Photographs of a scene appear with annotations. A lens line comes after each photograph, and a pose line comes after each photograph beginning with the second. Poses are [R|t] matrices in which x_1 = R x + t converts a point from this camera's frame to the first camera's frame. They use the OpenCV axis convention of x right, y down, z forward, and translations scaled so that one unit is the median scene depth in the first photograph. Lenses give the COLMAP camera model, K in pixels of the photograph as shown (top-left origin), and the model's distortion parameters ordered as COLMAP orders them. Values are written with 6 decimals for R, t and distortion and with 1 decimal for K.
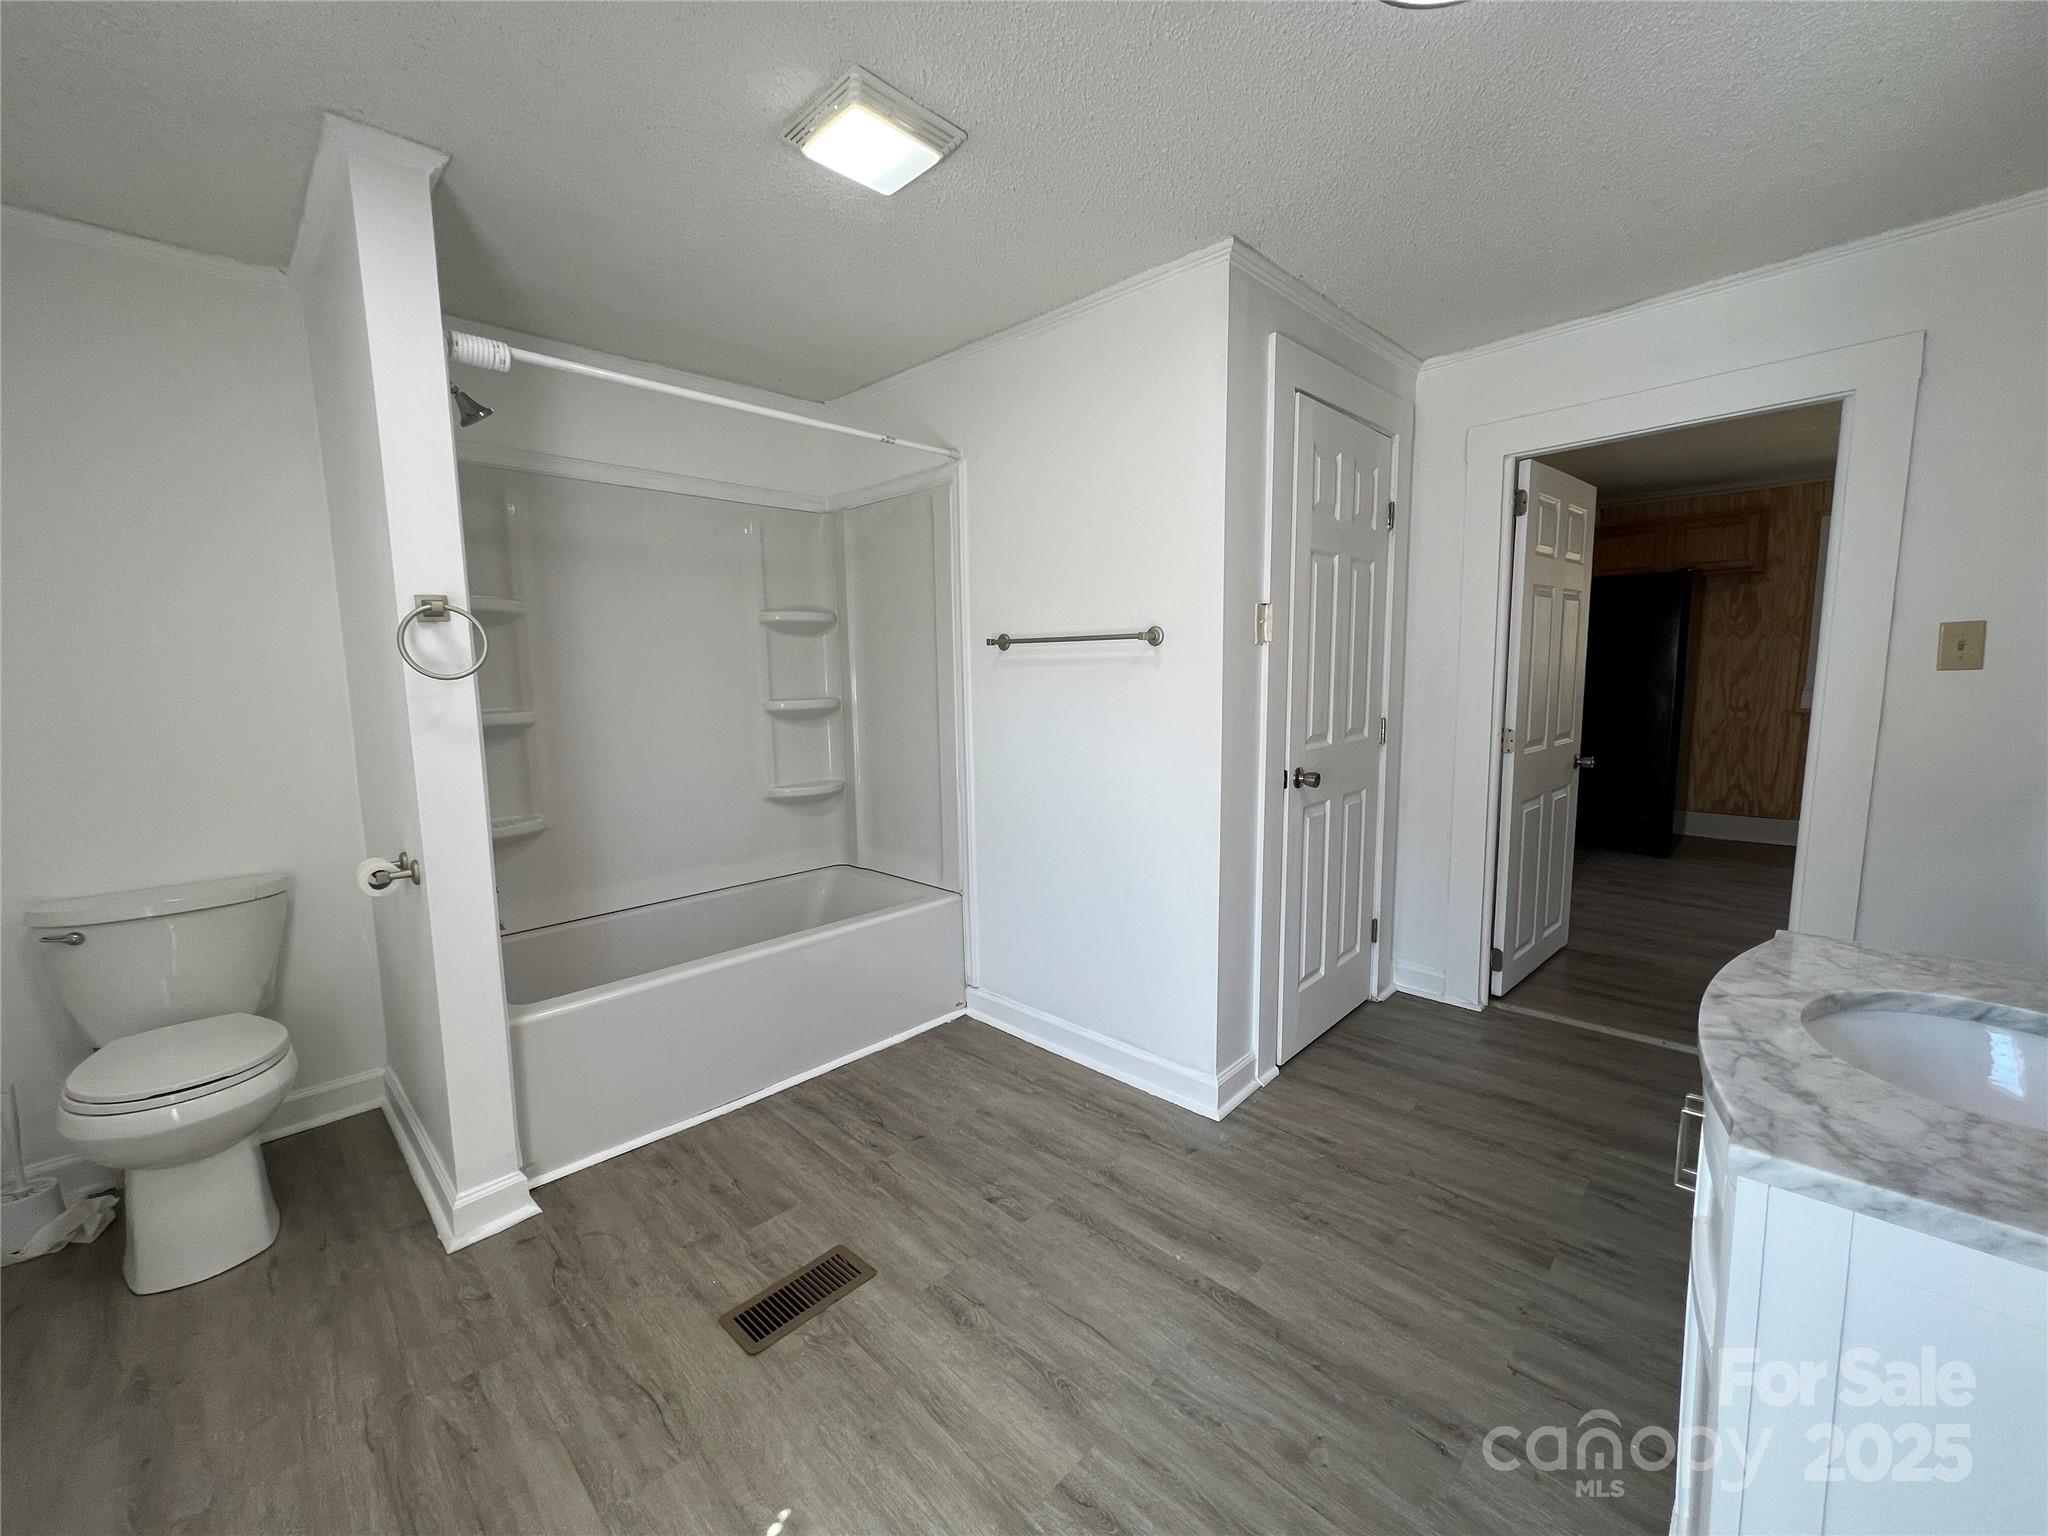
lens RADIAL K [[816.5, 0, 1026.9], [0, 816.5, 766.4], [0, 0, 1]] dist [-0.003994, 0.001073]
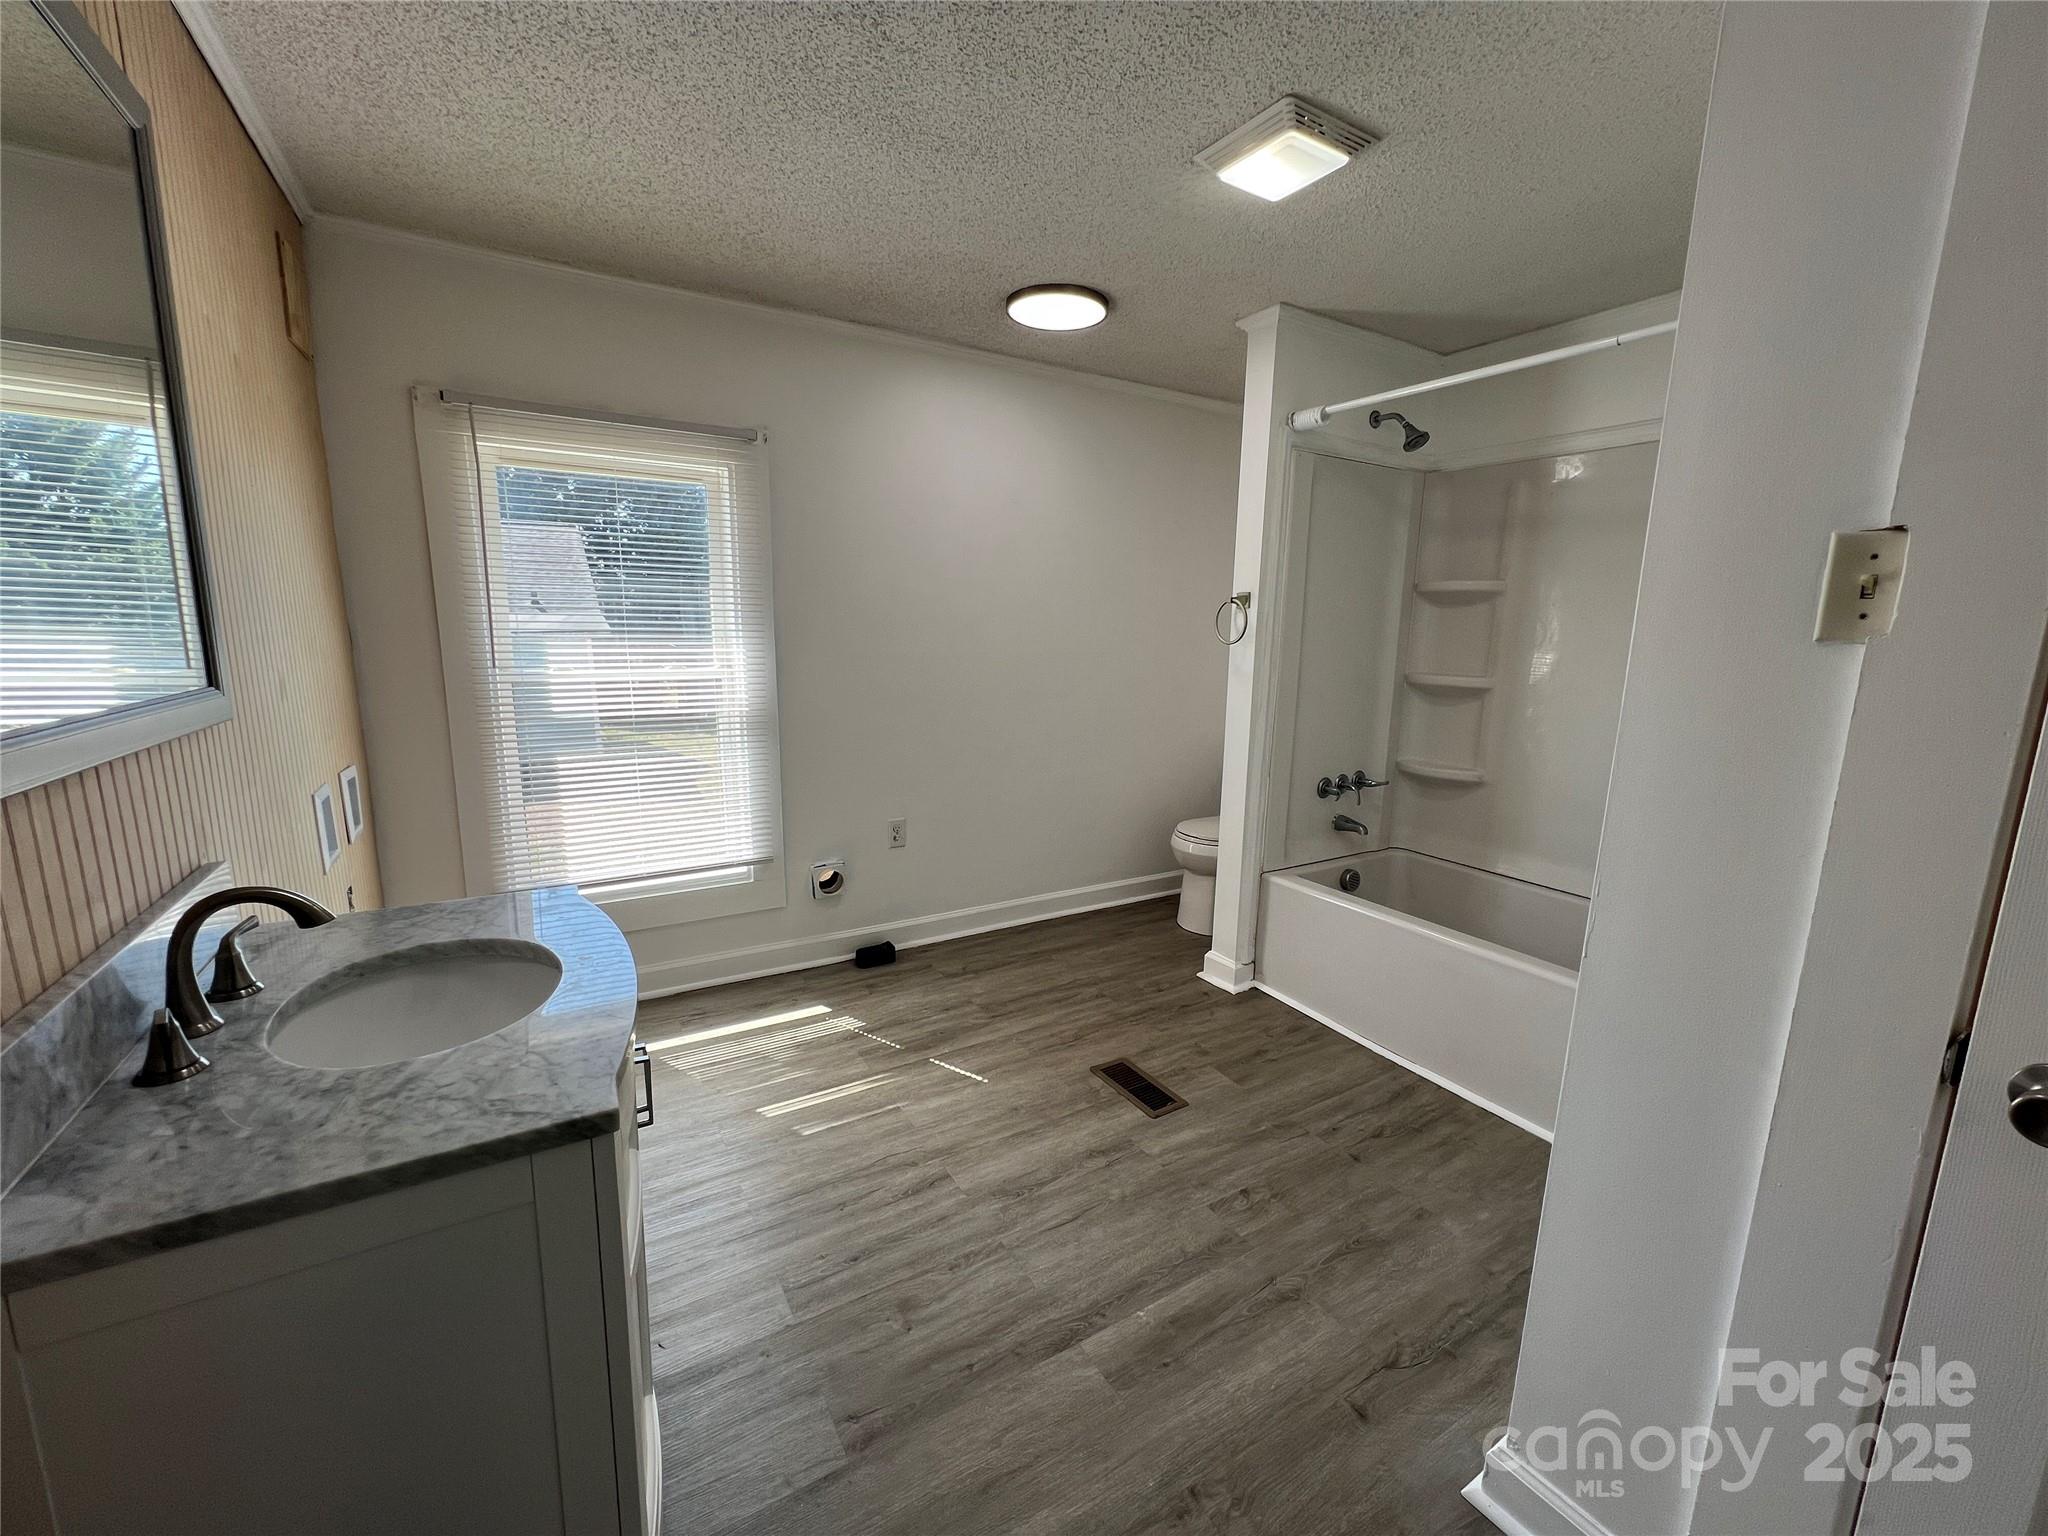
lens RADIAL K [[816.5, 0, 1026.9], [0, 816.5, 766.4], [0, 0, 1]] dist [-0.003994, 0.001073]
pose [[-0.246054, 0.183041, -0.951816, 0.923713], [-0.129341, 0.967023, 0.219402, -0.161255], [0.960587, 0.177094, -0.214266, 0.920010]]
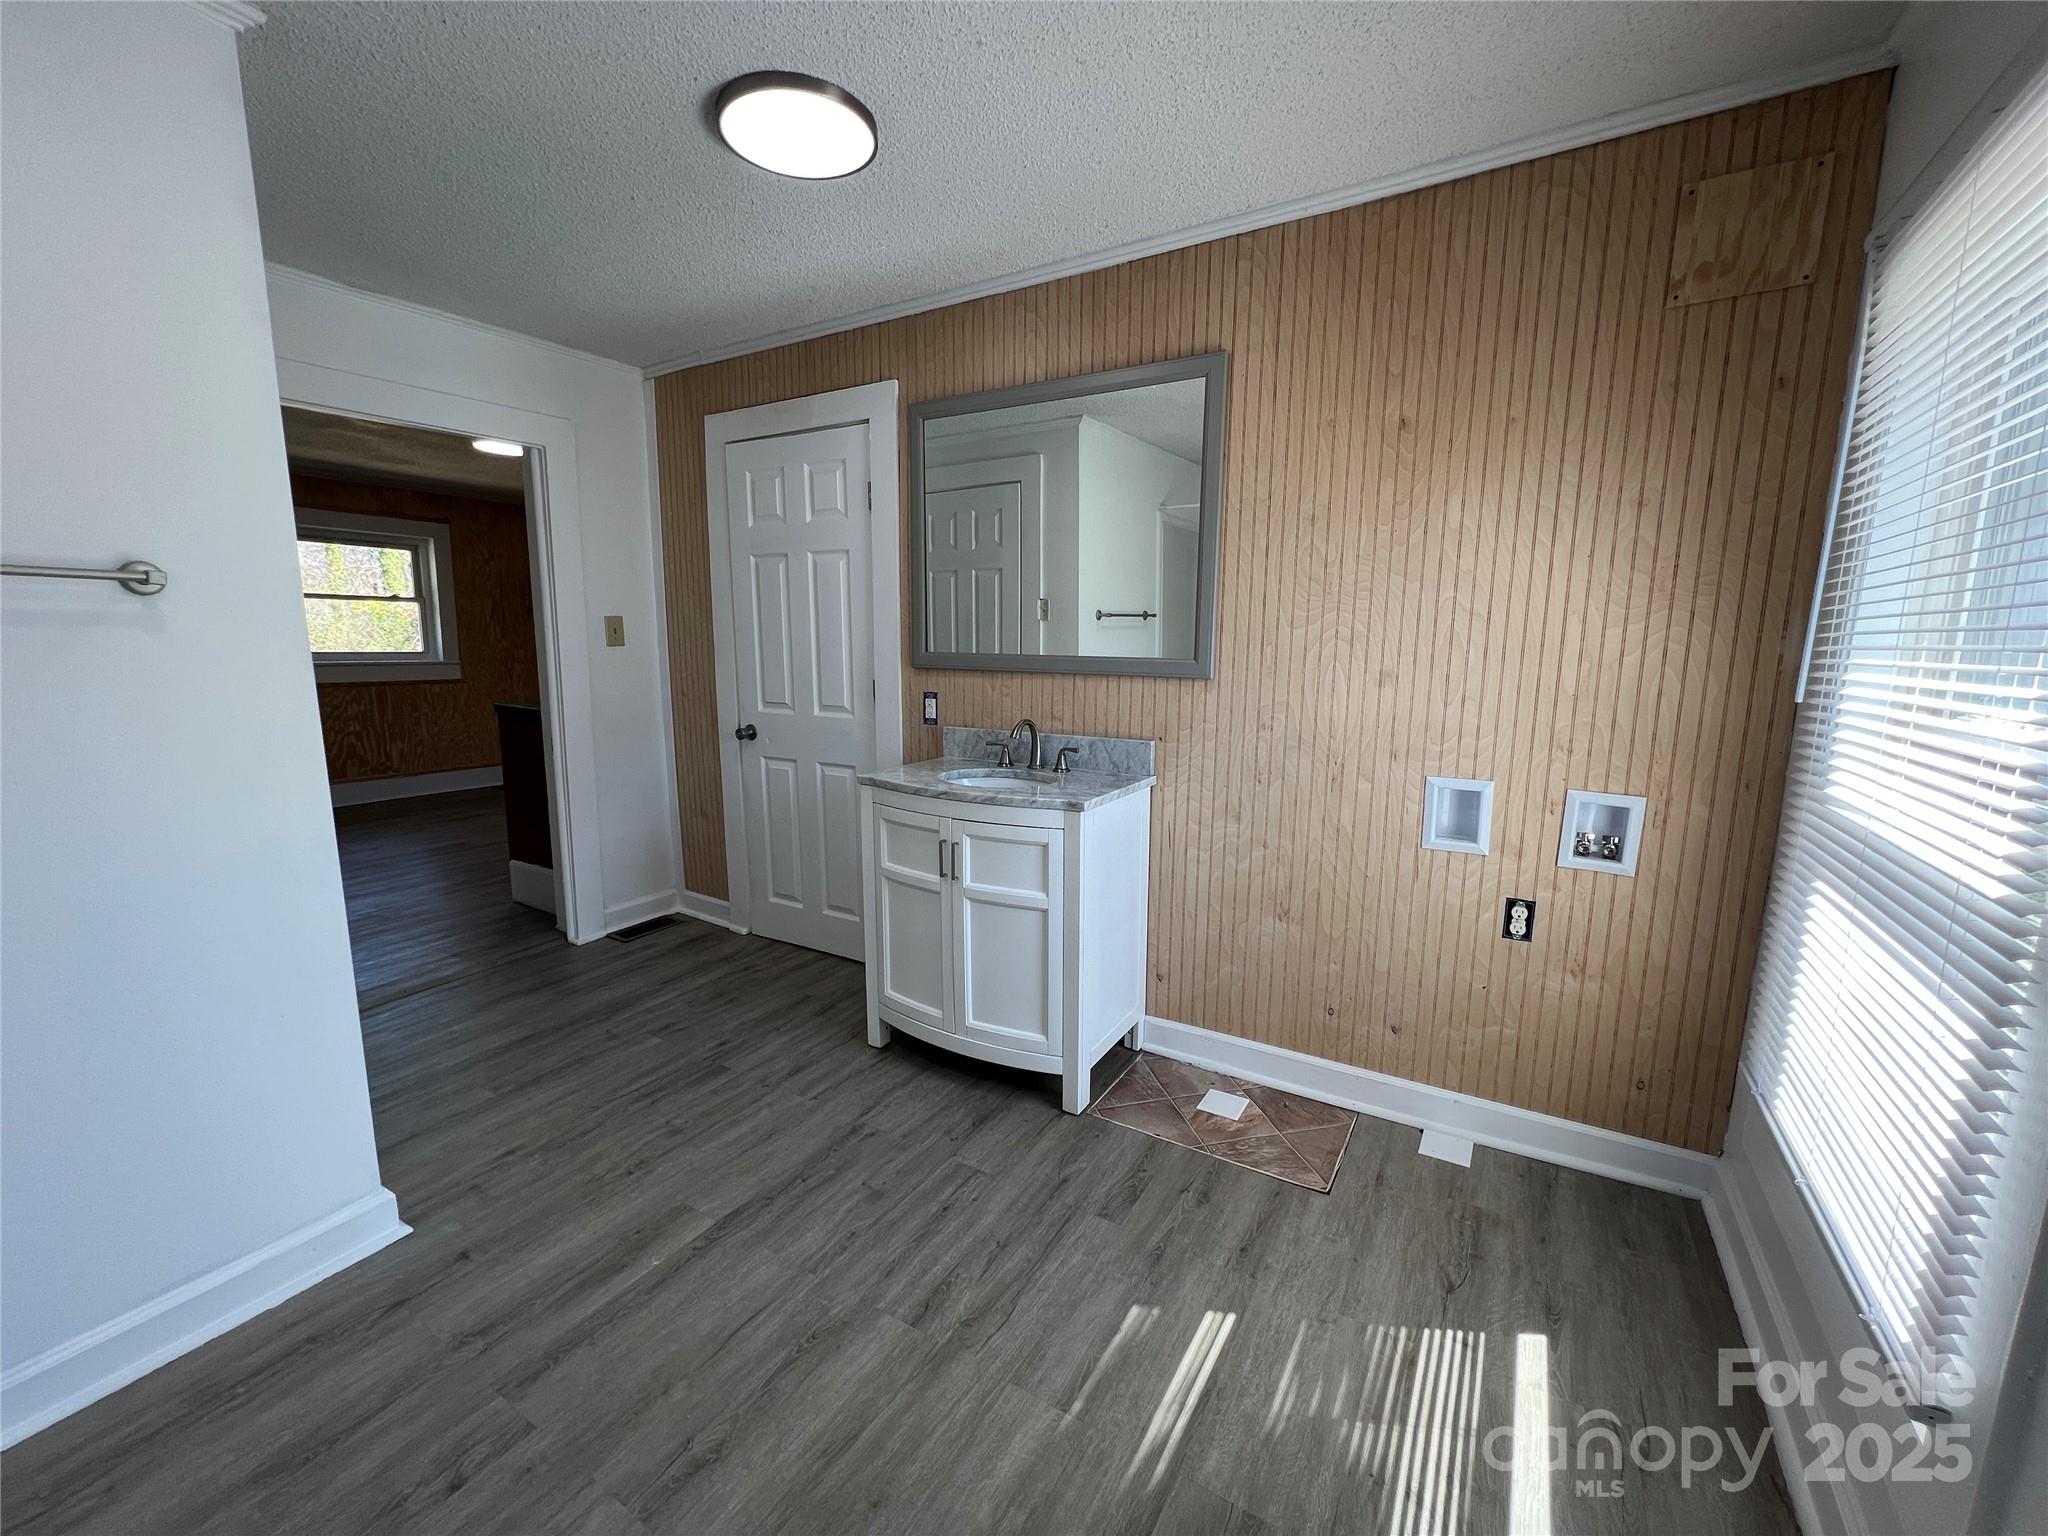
lens RADIAL K [[816.5, 0, 1026.9], [0, 816.5, 766.4], [0, 0, 1]] dist [-0.003994, 0.001073]
pose [[-0.230548, -0.133841, 0.963812, -0.712350], [0.114097, 0.979944, 0.163373, -0.063960], [-0.966349, 0.147633, -0.210654, 0.666295]]
